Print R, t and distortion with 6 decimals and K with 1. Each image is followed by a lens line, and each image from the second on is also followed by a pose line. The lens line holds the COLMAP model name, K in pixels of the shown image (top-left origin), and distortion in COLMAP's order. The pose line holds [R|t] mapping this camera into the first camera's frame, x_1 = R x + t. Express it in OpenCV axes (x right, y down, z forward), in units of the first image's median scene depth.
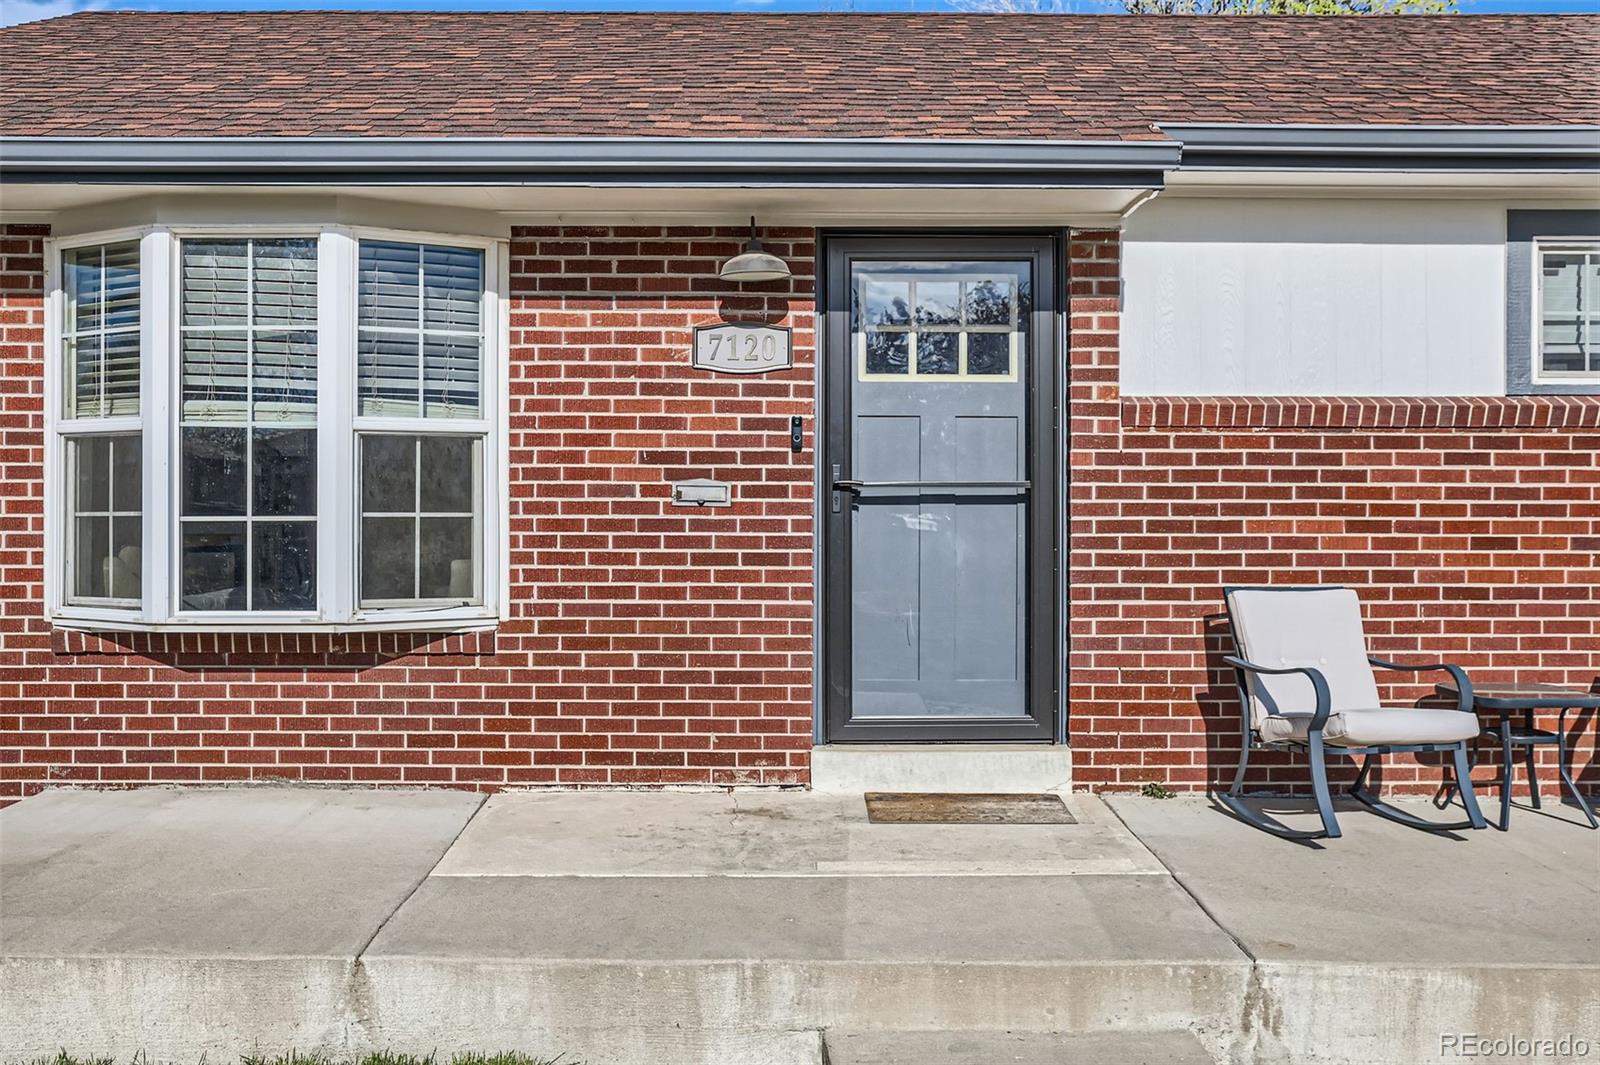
lens RADIAL K [[1581.6, 0, 799.8], [0, 1581.6, 503.2], [0, 0, 1]] dist [-0.038144, 0.009380]
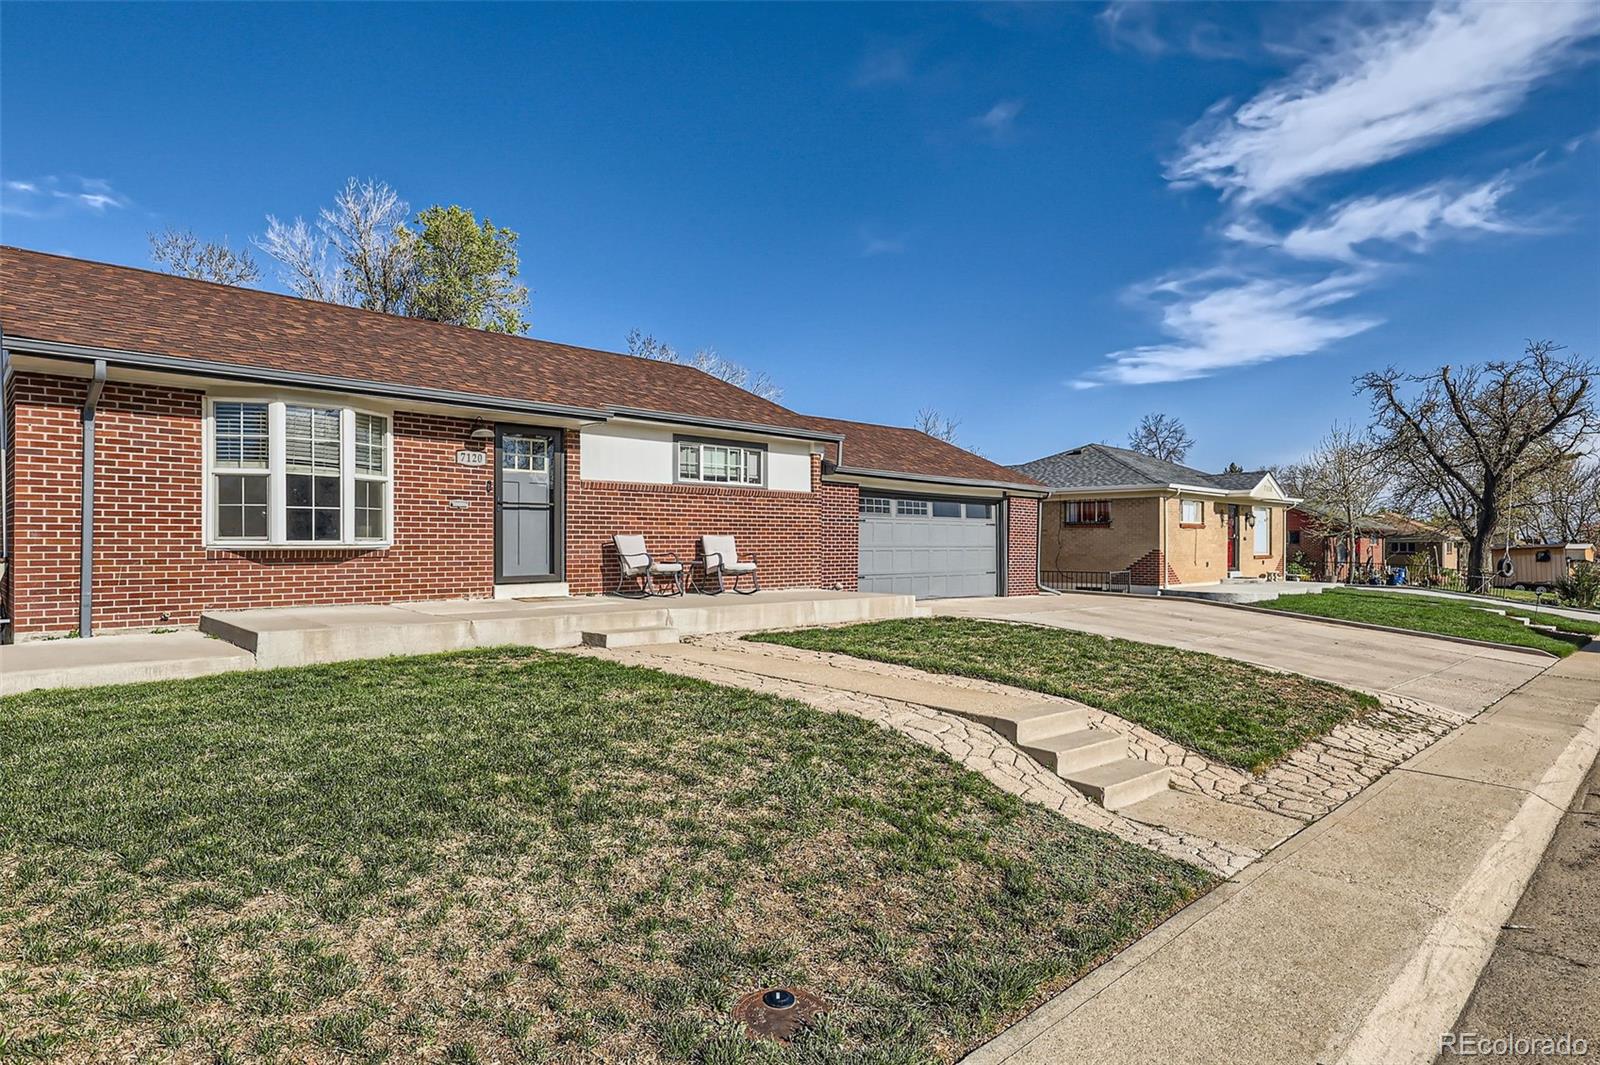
lens RADIAL K [[900.2, 0, 800.0], [0, 900.2, 532.5], [0, 0, 1]] dist [0.001586, 0.000391]
pose [[0.715518, 0.007698, 0.698552, -0.811091], [-0.003415, 0.999966, -0.007522, 0.059962], [-0.698586, 0.002997, 0.715519, -0.719037]]
